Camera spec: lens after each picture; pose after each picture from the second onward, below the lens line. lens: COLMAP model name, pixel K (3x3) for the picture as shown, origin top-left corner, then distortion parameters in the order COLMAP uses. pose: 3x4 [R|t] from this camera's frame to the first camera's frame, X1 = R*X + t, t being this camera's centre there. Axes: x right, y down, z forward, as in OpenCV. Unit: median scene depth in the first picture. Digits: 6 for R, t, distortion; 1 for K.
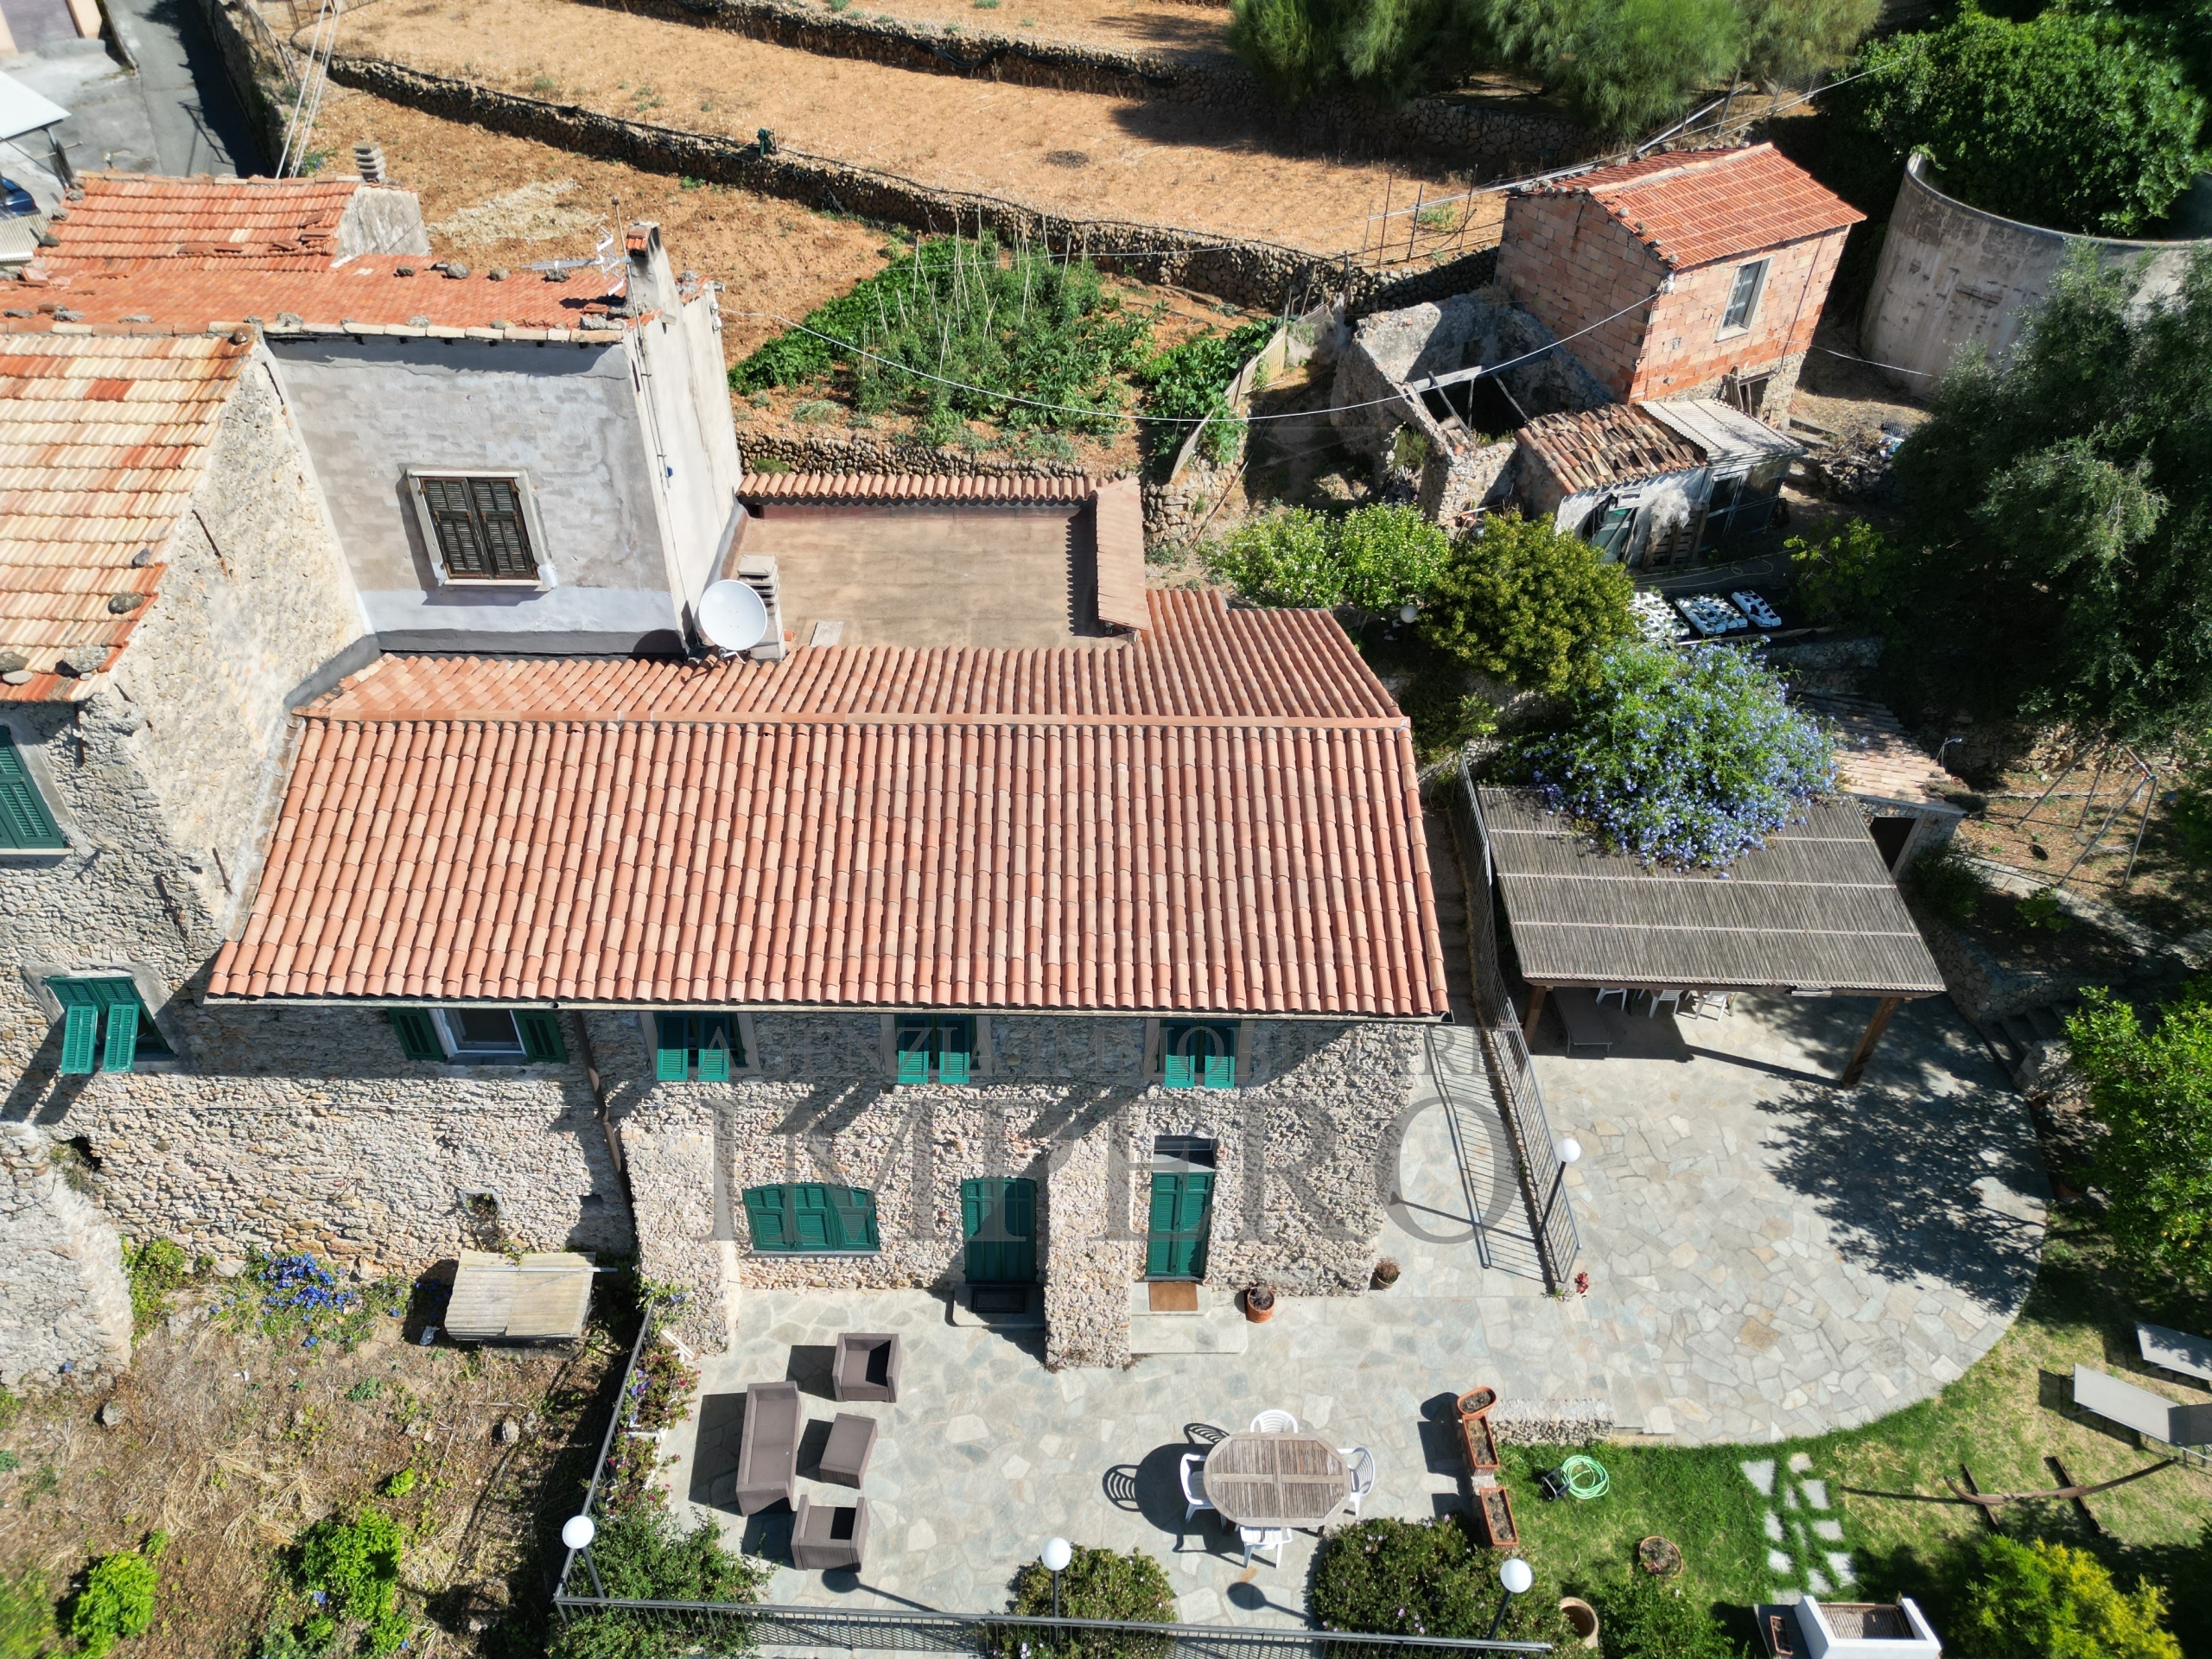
lens RADIAL K [[1545.2, 0, 1114.0], [0, 1545.2, 831.4], [0, 0, 1]] dist [0.064154, -0.049124]
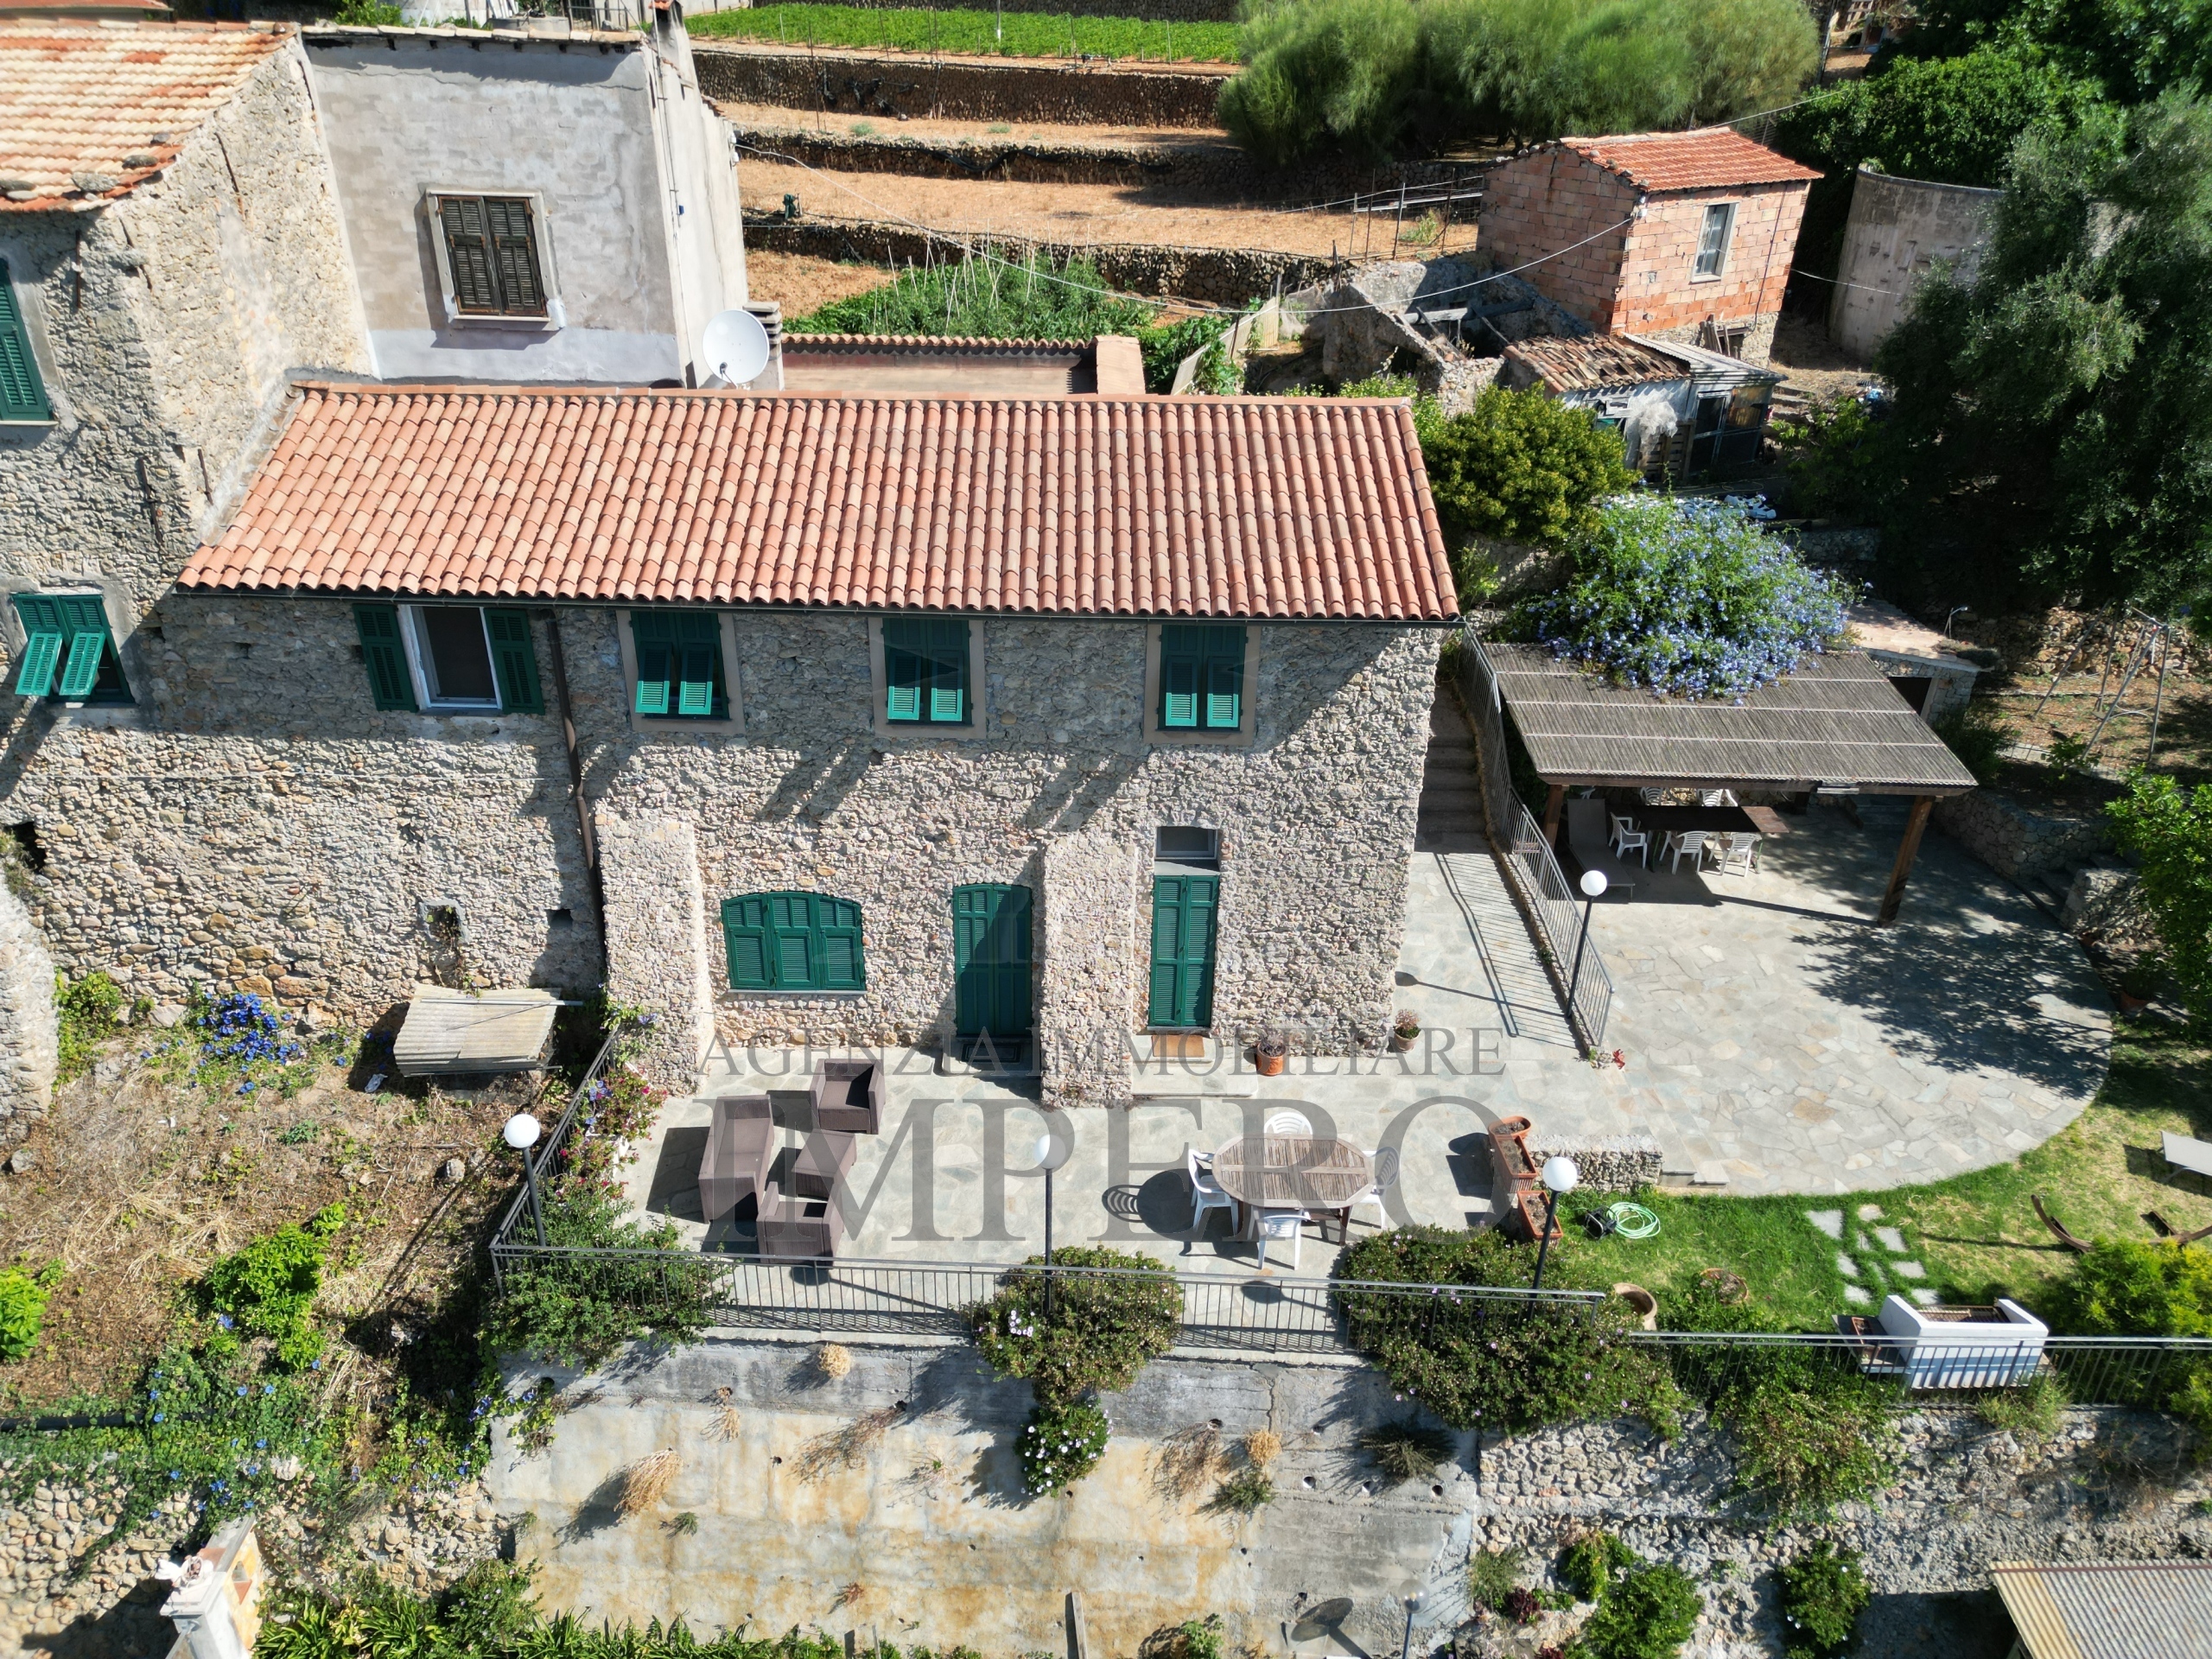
lens RADIAL K [[1545.2, 0, 1114.0], [0, 1545.2, 831.4], [0, 0, 1]] dist [0.064154, -0.049124]
pose [[0.999988, -0.003020, -0.003779, 0.003720], [0.002214, 0.980270, -0.197649, 0.365307], [0.004301, 0.197638, 0.980266, 0.066703]]
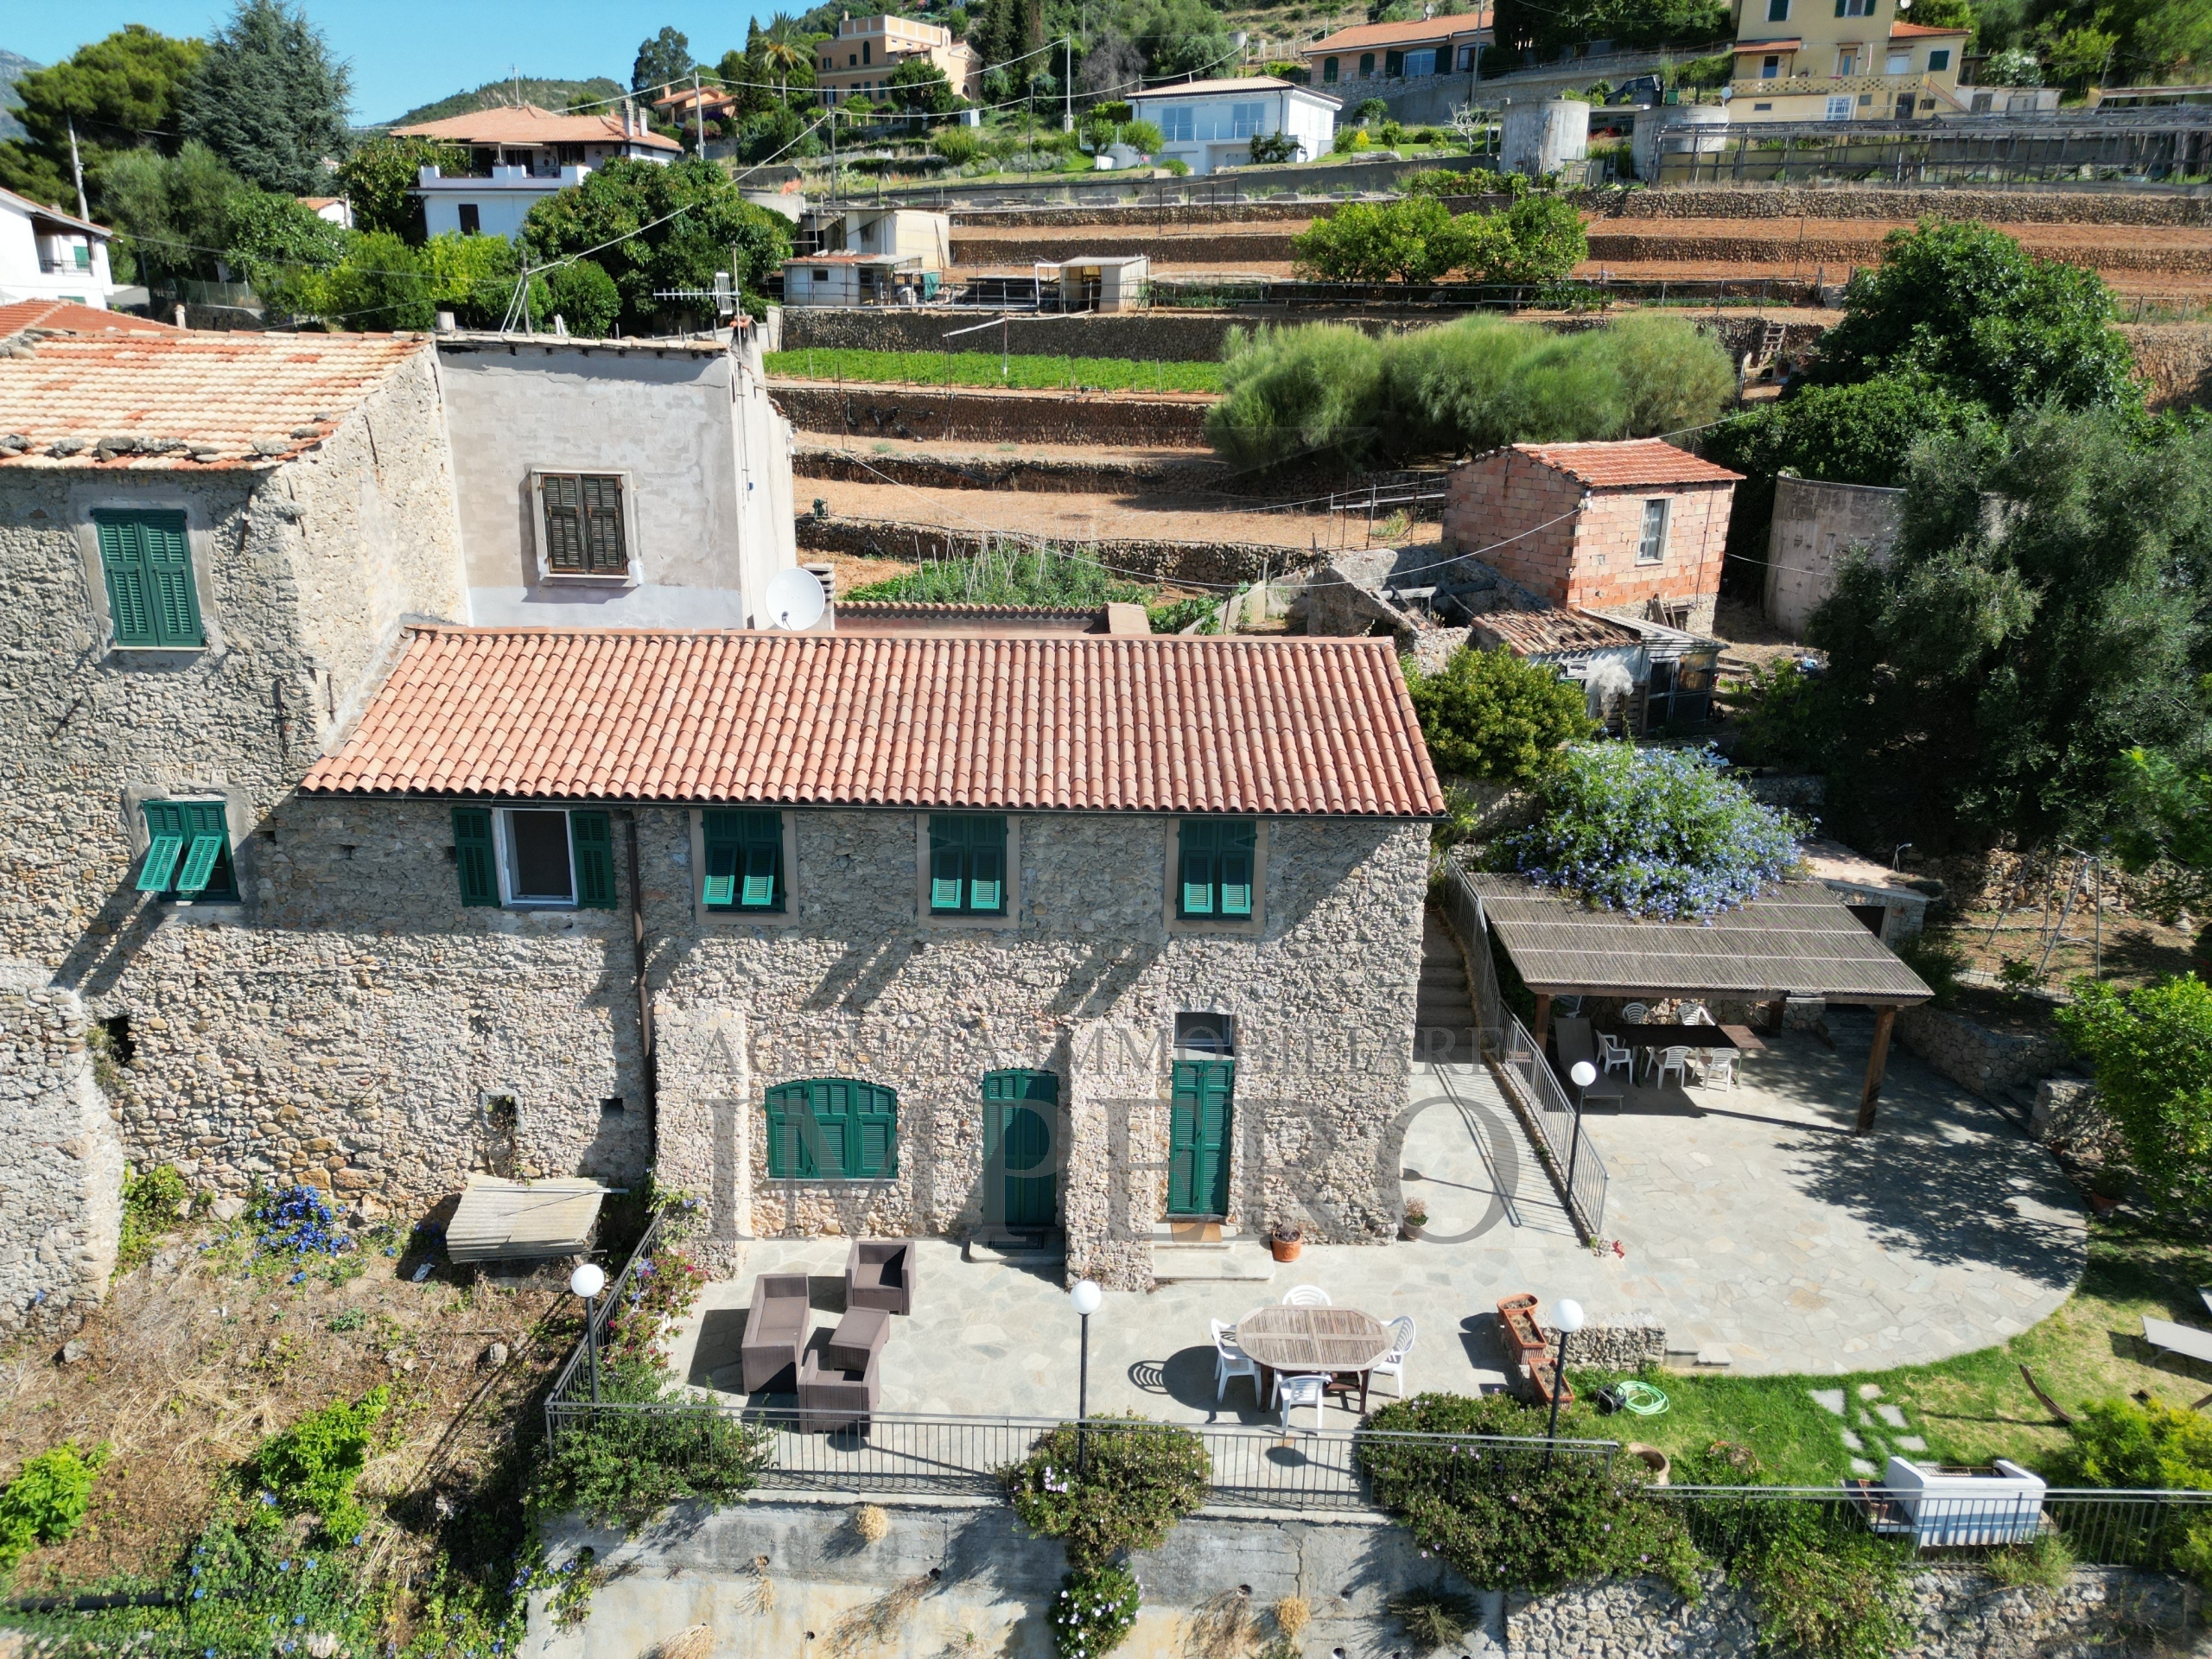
lens RADIAL K [[1542.1, 0, 1114.3], [0, 1542.1, 835.5], [0, 0, 1]] dist [0.071389, -0.061206]
pose [[0.999949, -0.005544, 0.008468, -0.020614], [0.008342, 0.925238, -0.379294, 0.448035], [-0.005732, 0.379346, 0.925237, 0.009945]]
